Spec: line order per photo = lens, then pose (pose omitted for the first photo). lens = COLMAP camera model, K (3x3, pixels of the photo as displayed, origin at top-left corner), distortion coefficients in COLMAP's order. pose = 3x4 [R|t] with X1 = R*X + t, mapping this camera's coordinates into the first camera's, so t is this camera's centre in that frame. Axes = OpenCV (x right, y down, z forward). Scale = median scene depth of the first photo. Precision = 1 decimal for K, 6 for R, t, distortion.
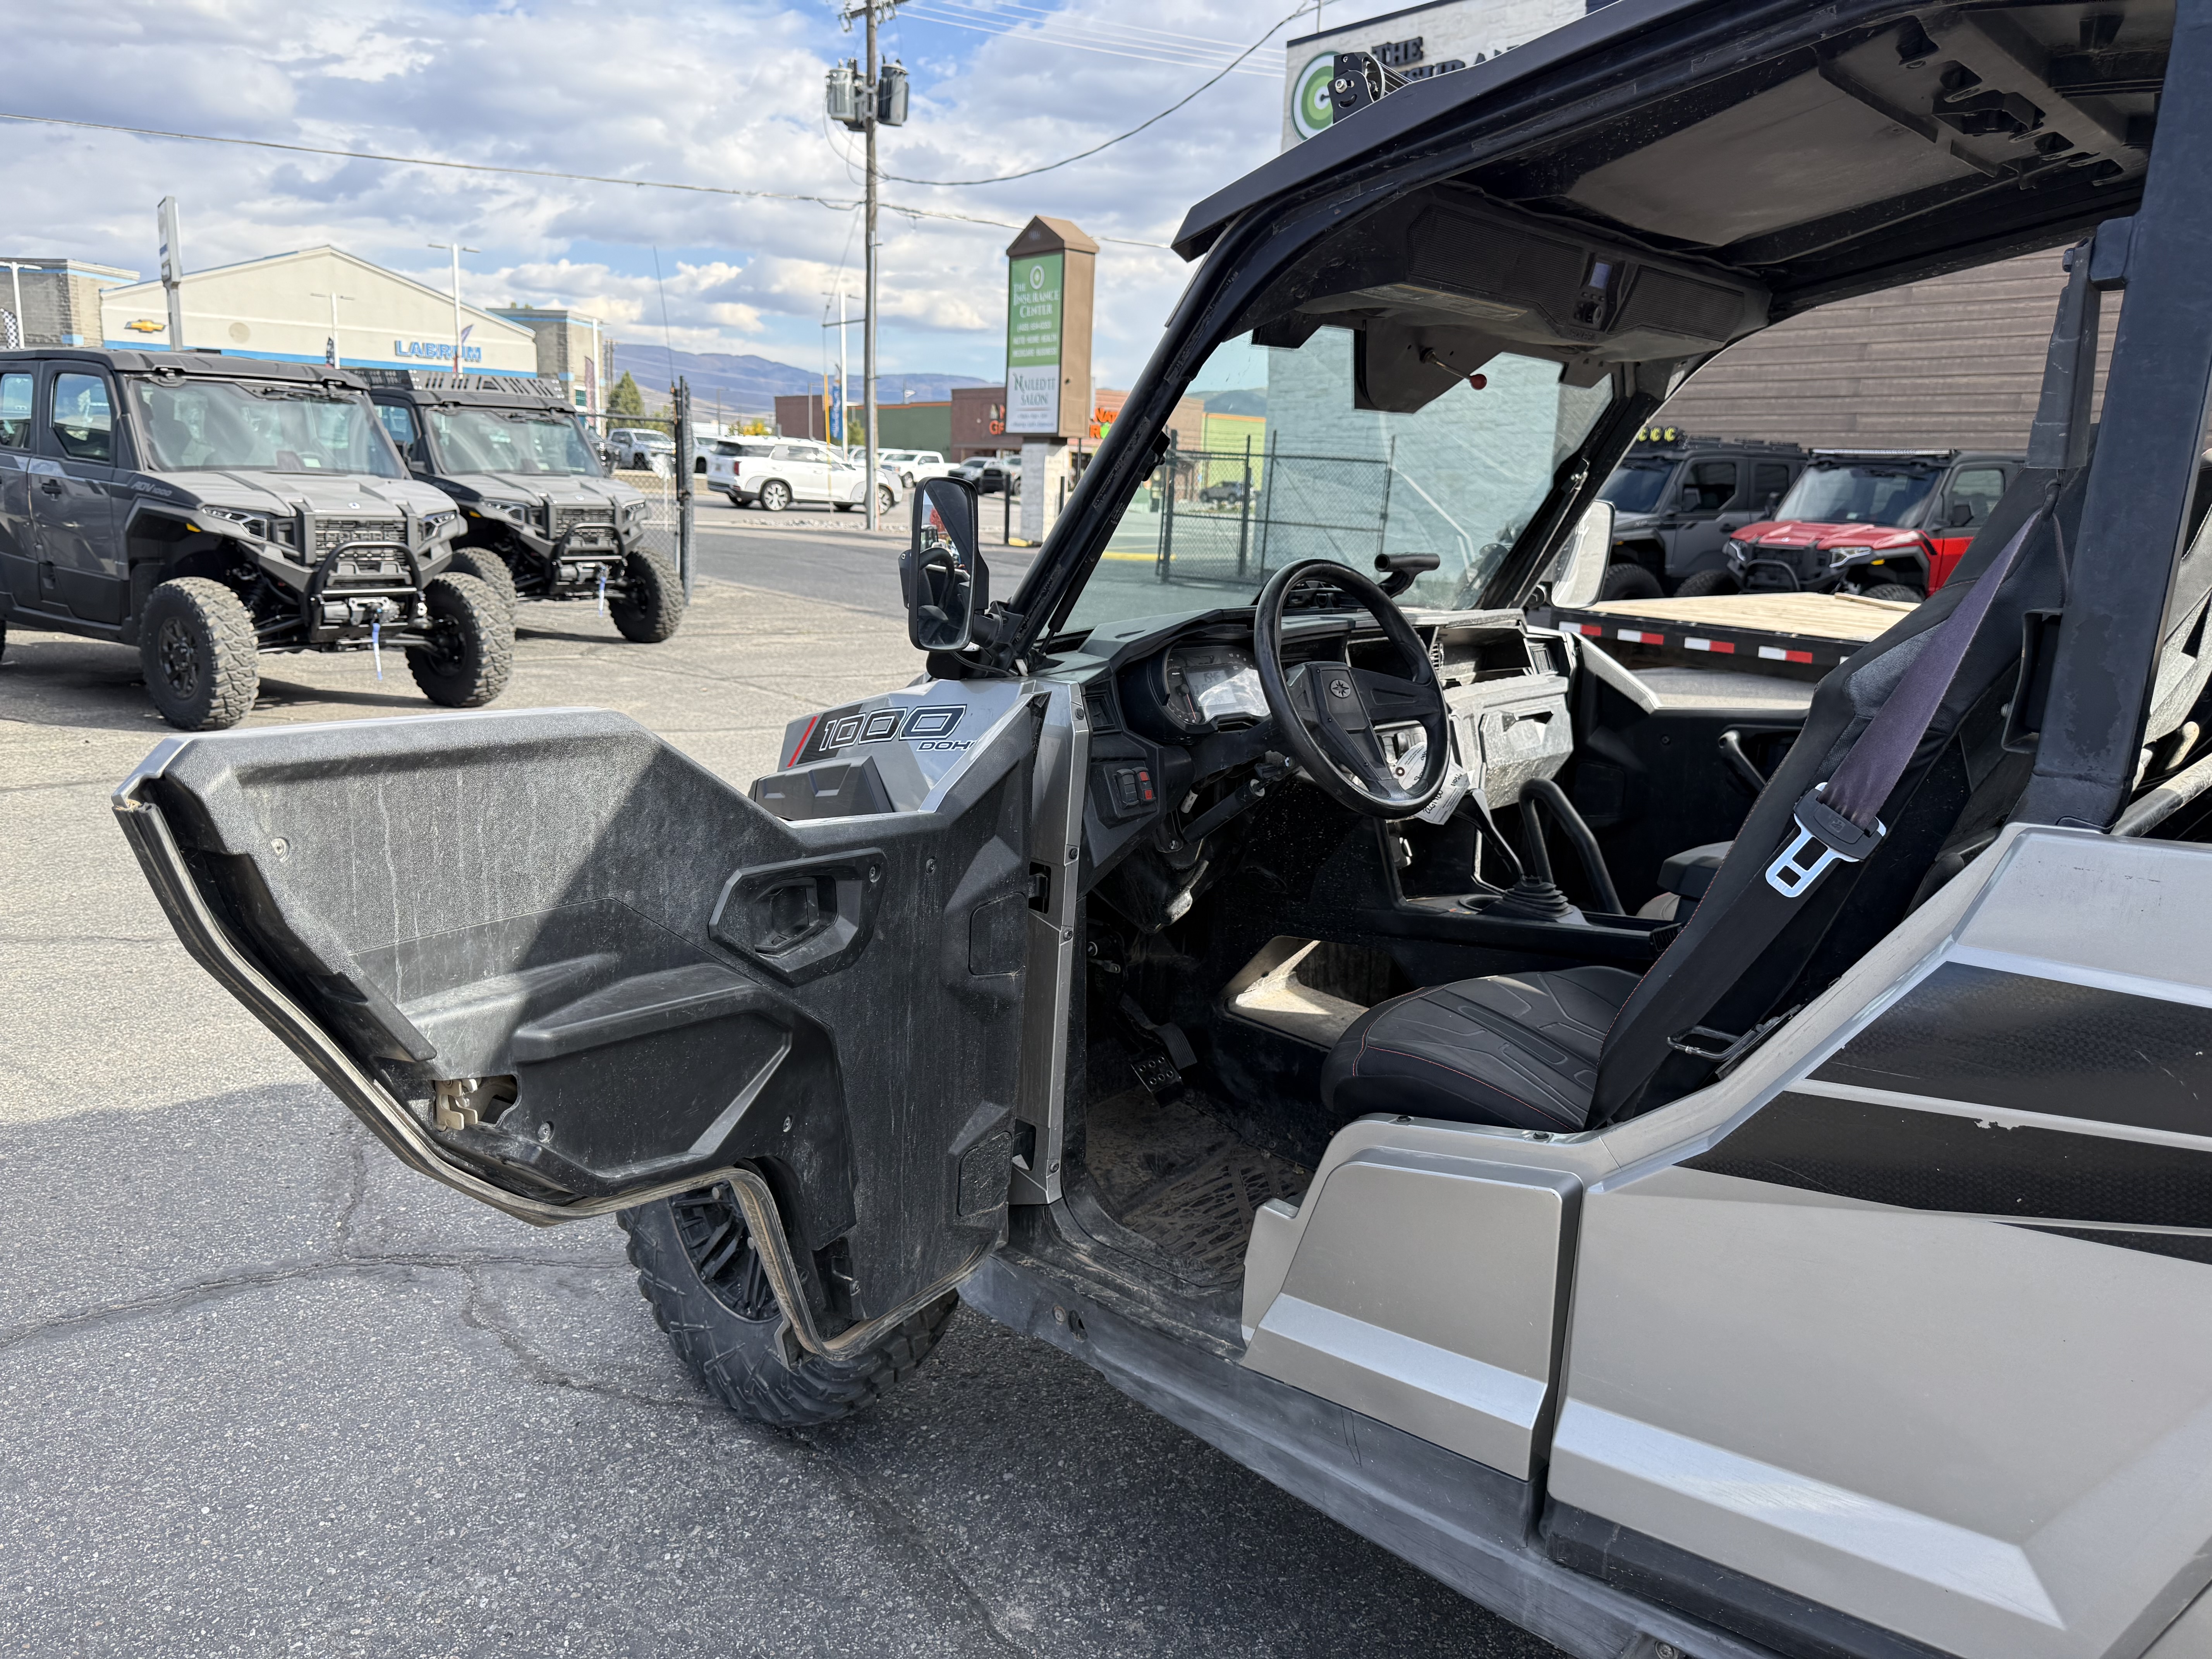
lens RADIAL K [[1567.7, 0, 1116.8], [0, 1567.7, 823.8], [0, 0, 1]] dist [0.036262, -0.051740]
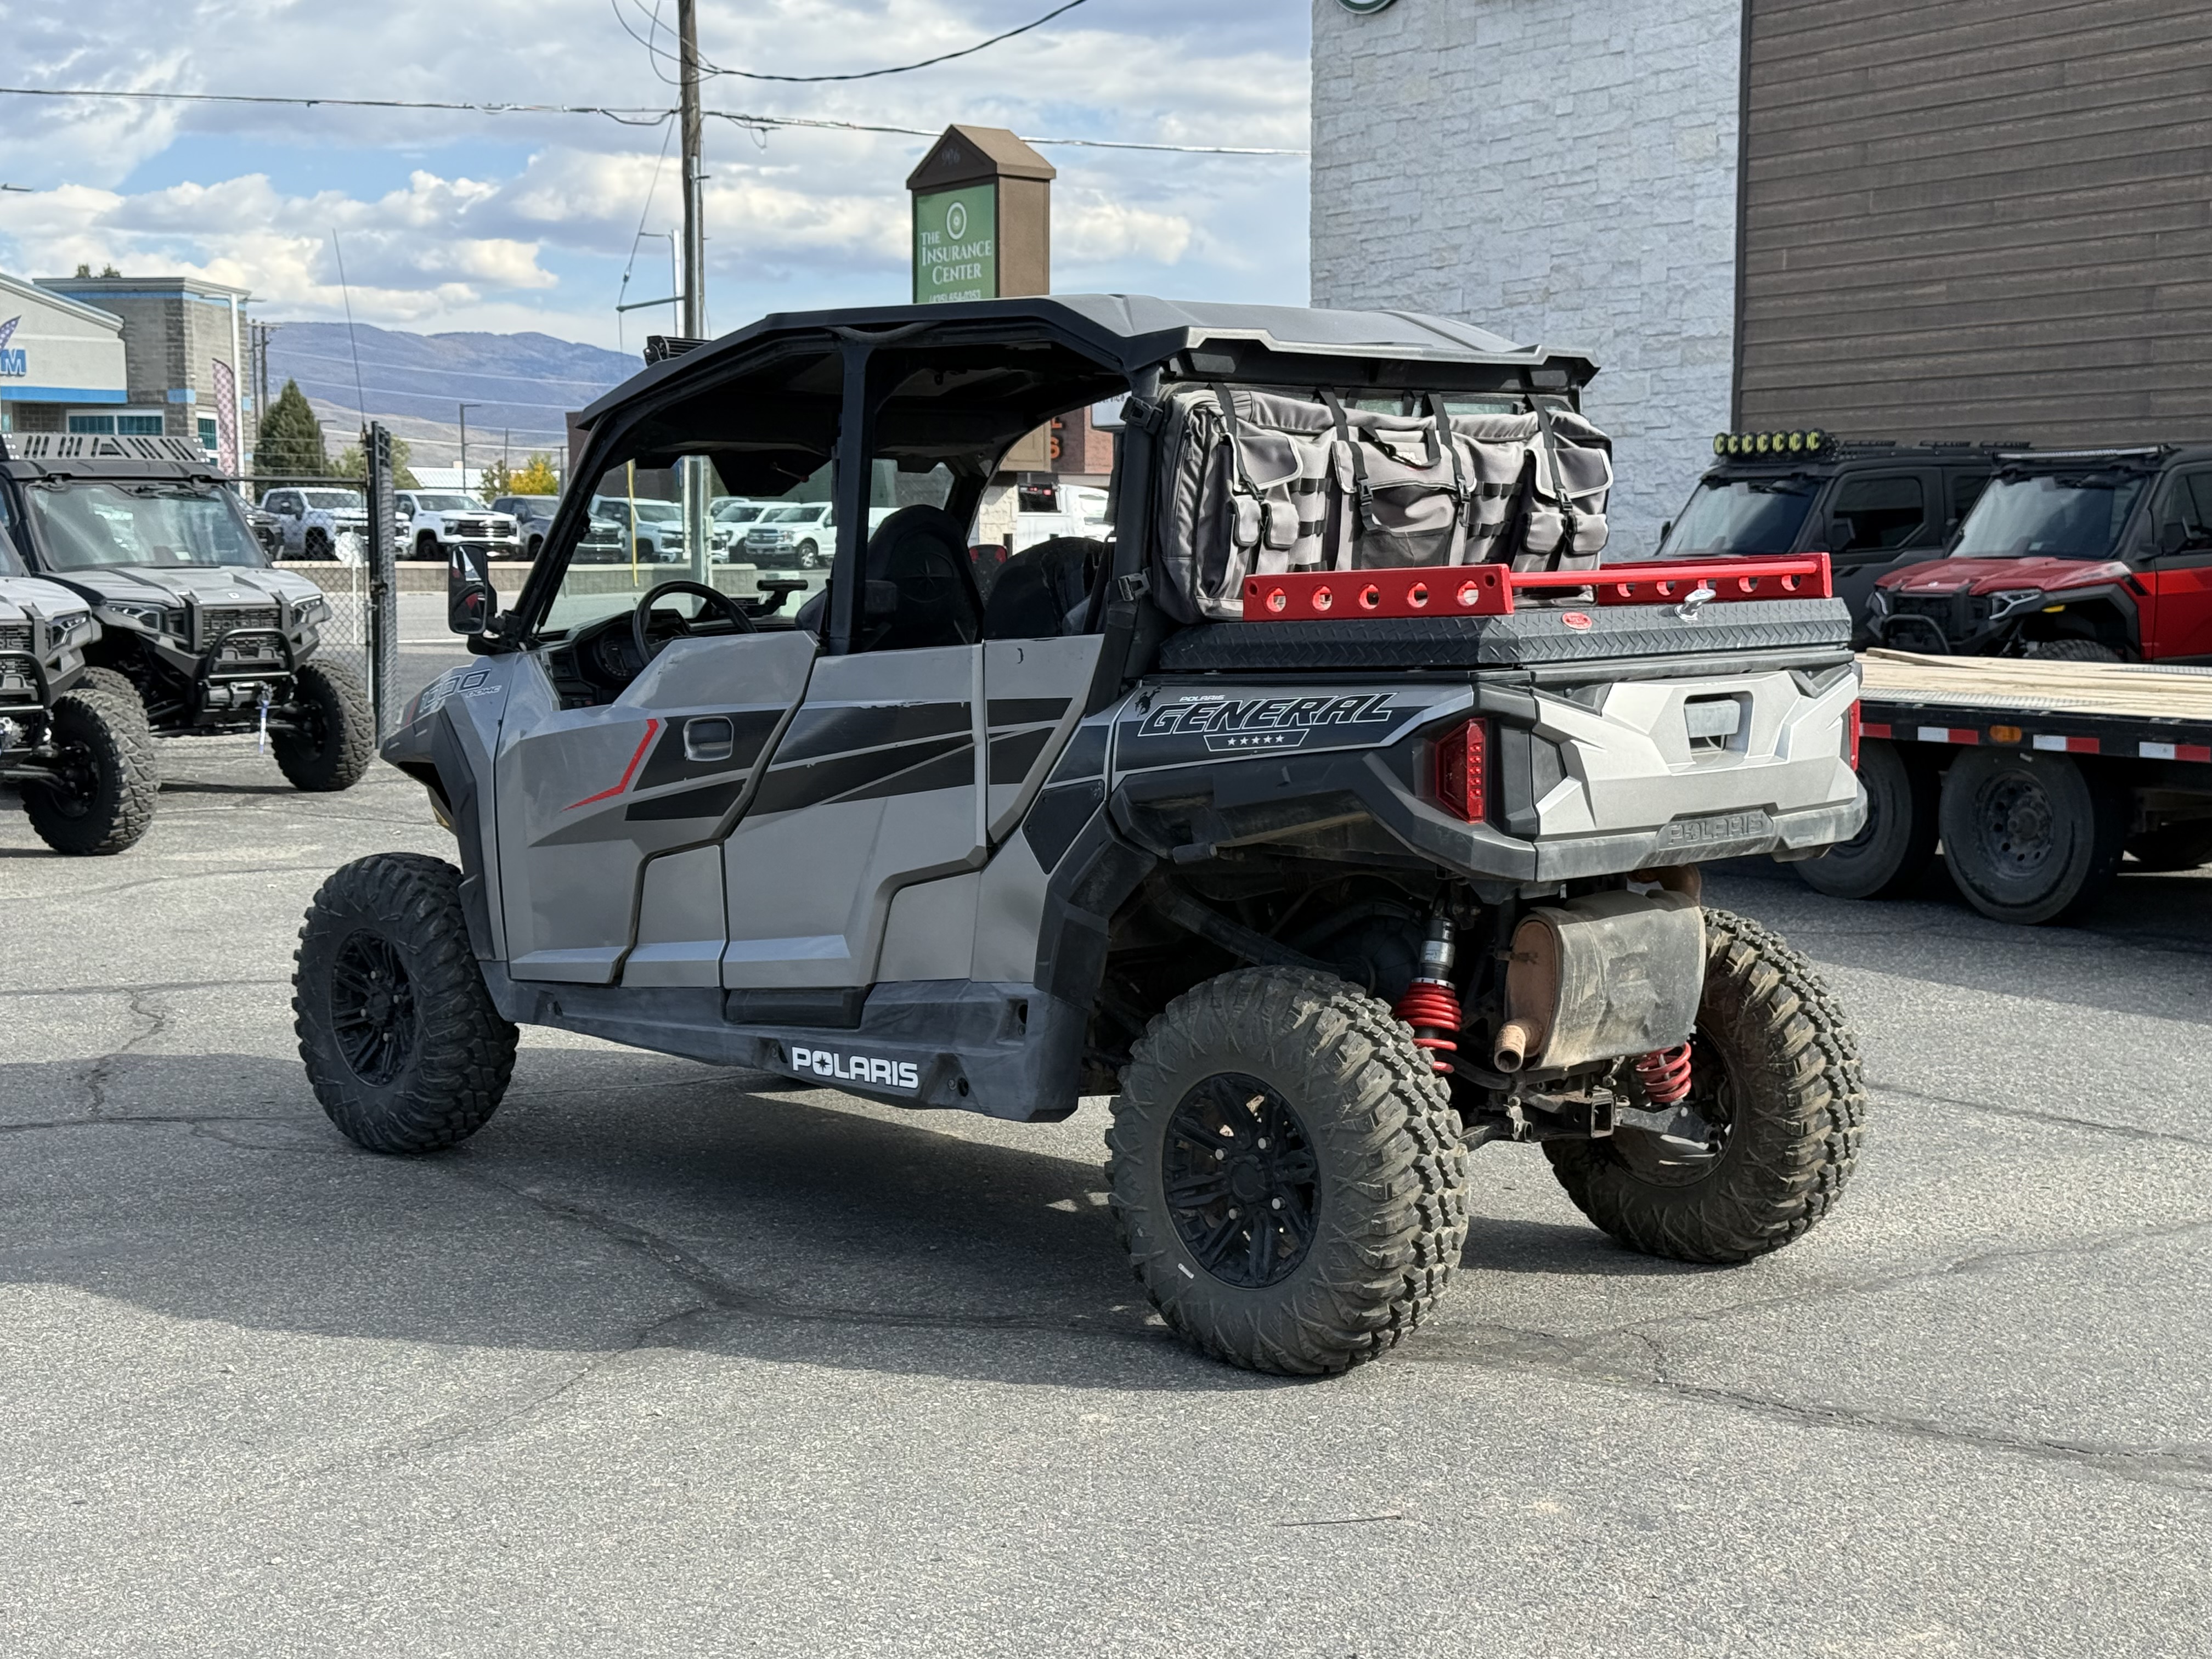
lens RADIAL K [[3091.5, 0, 1098.7], [0, 3091.5, 862.8], [0, 0, 1]] dist [0.171319, -0.364897]
pose [[0.998158, -0.037744, -0.047488, 0.116990], [0.032152, 0.993023, -0.113451, 0.088226], [0.051439, 0.111716, 0.992408, -0.382608]]
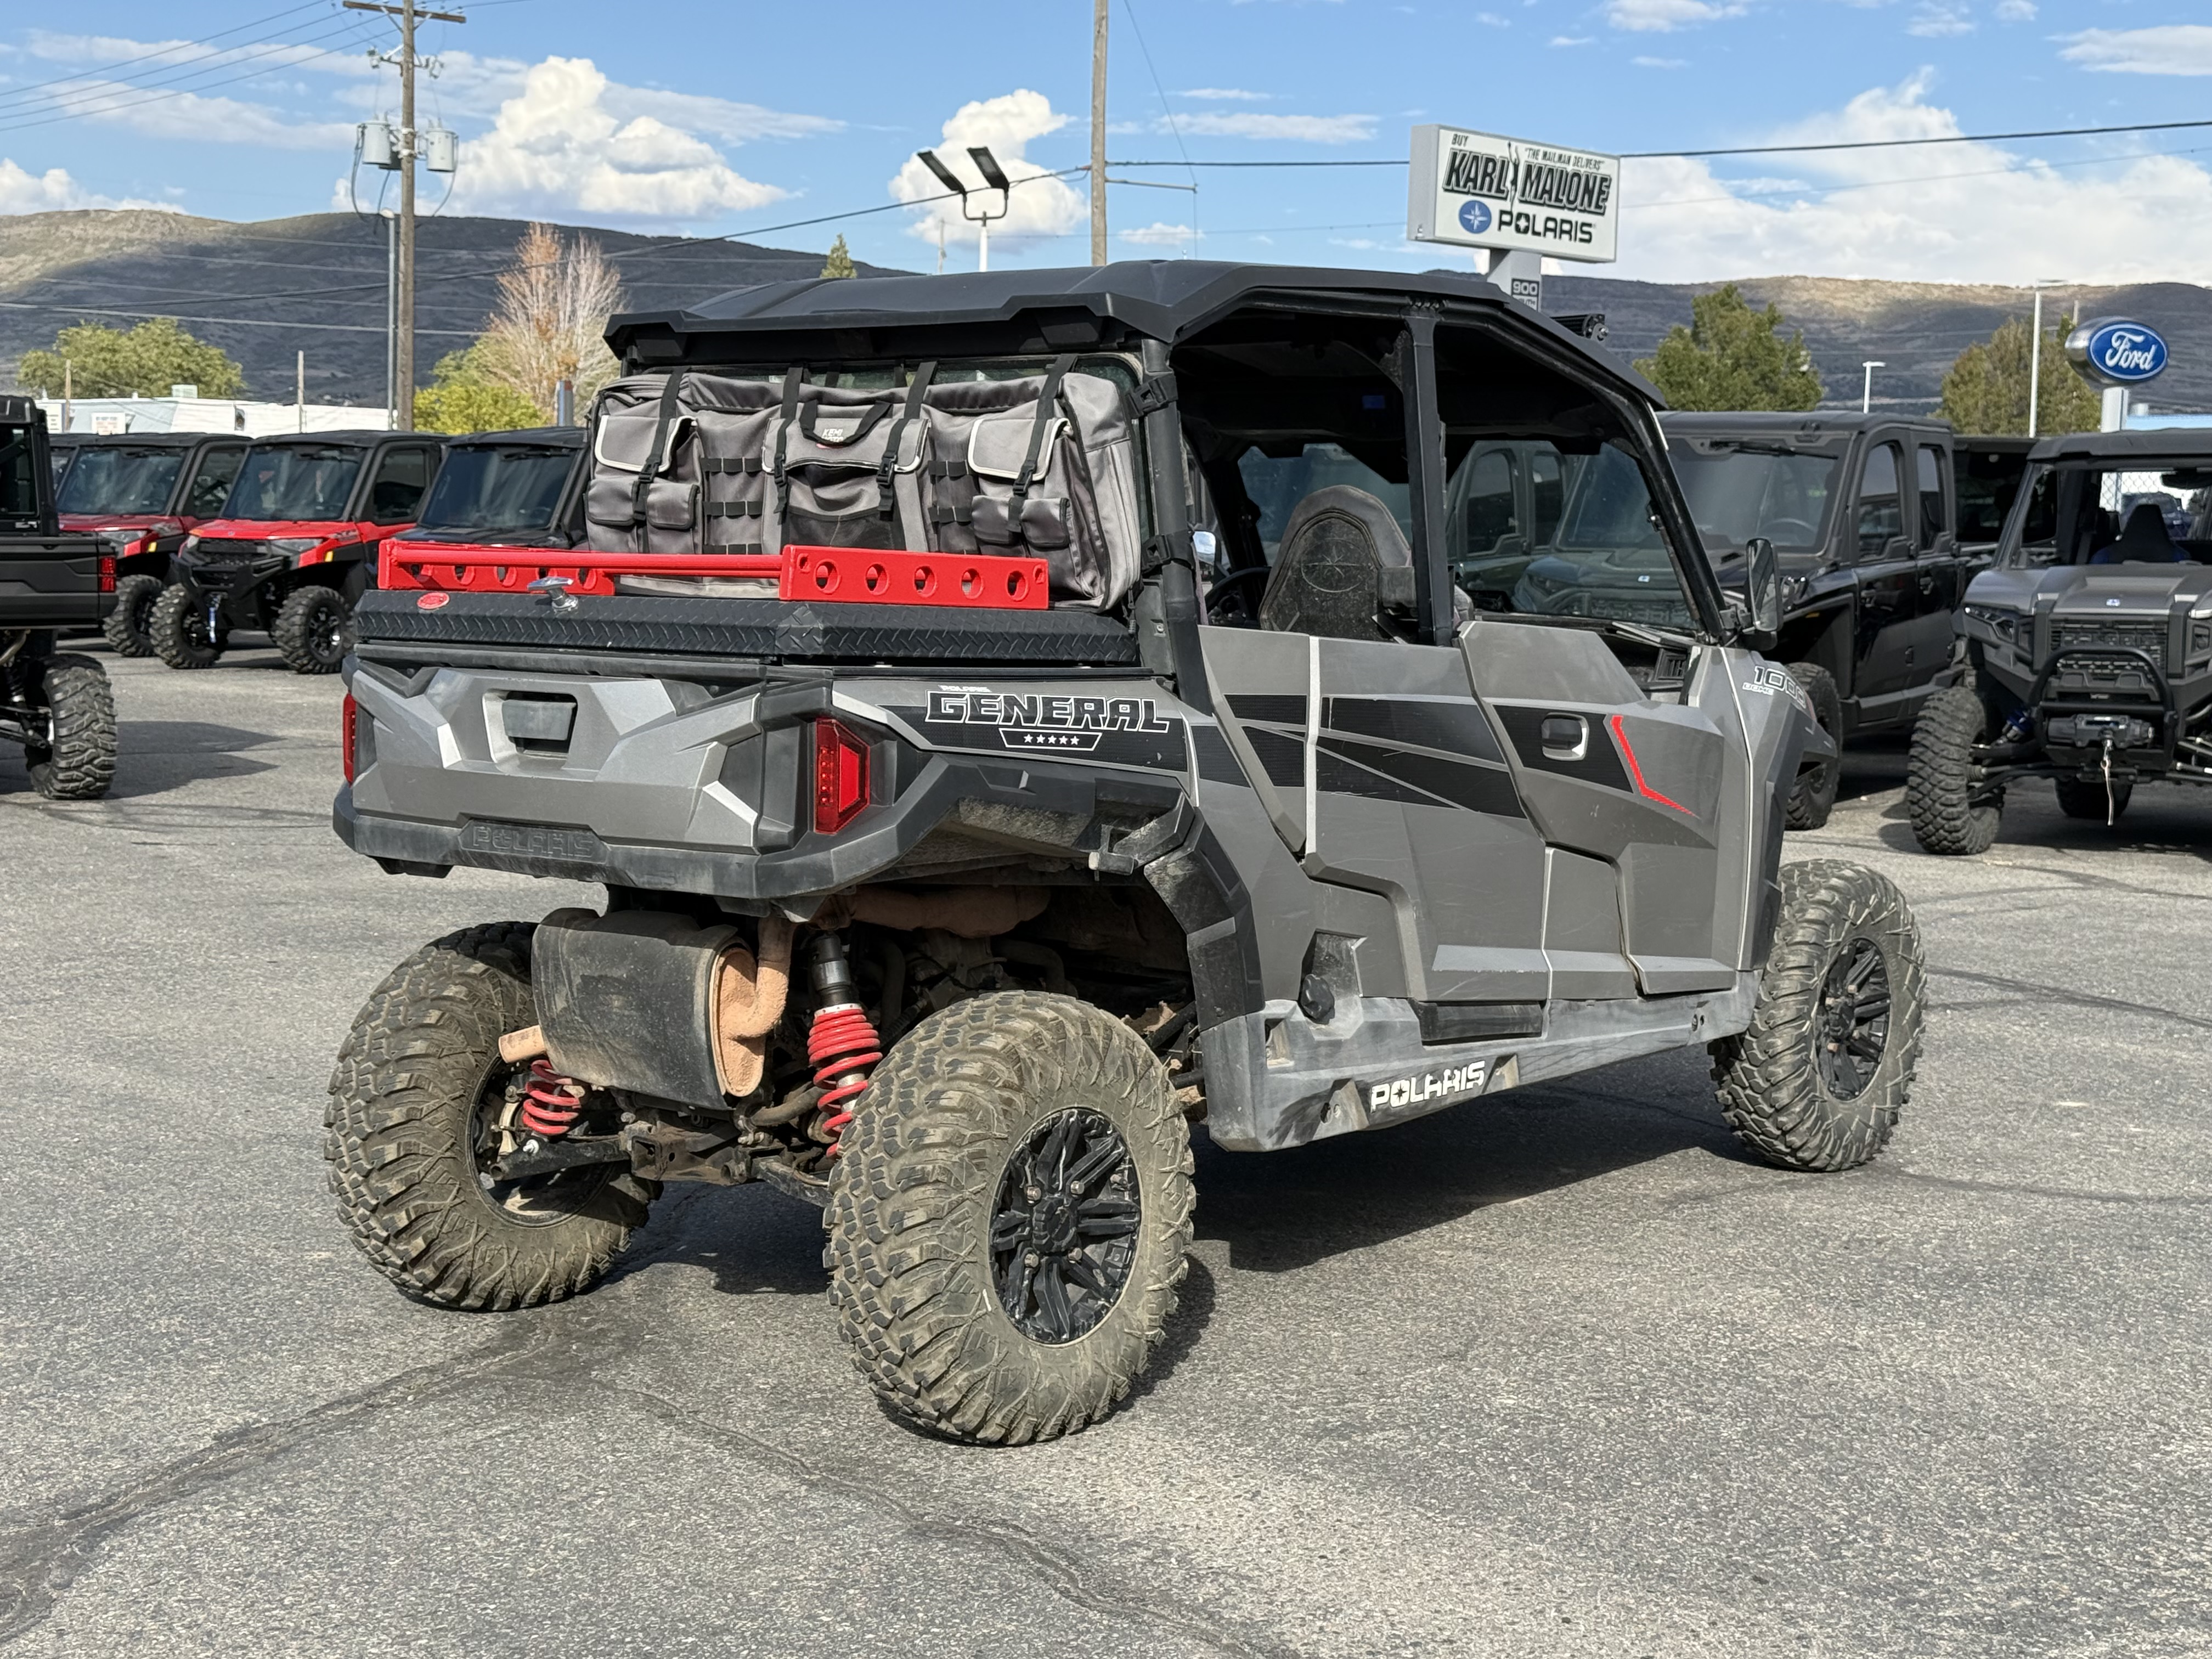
lens RADIAL K [[3091.5, 0, 1098.7], [0, 3091.5, 862.8], [0, 0, 1]] dist [0.171319, -0.364897]
pose [[0.065558, 0.069366, -0.995435, 0.575603], [-0.223705, 0.973210, 0.053085, 0.003210], [0.972450, 0.219204, 0.079320, 0.089464]]
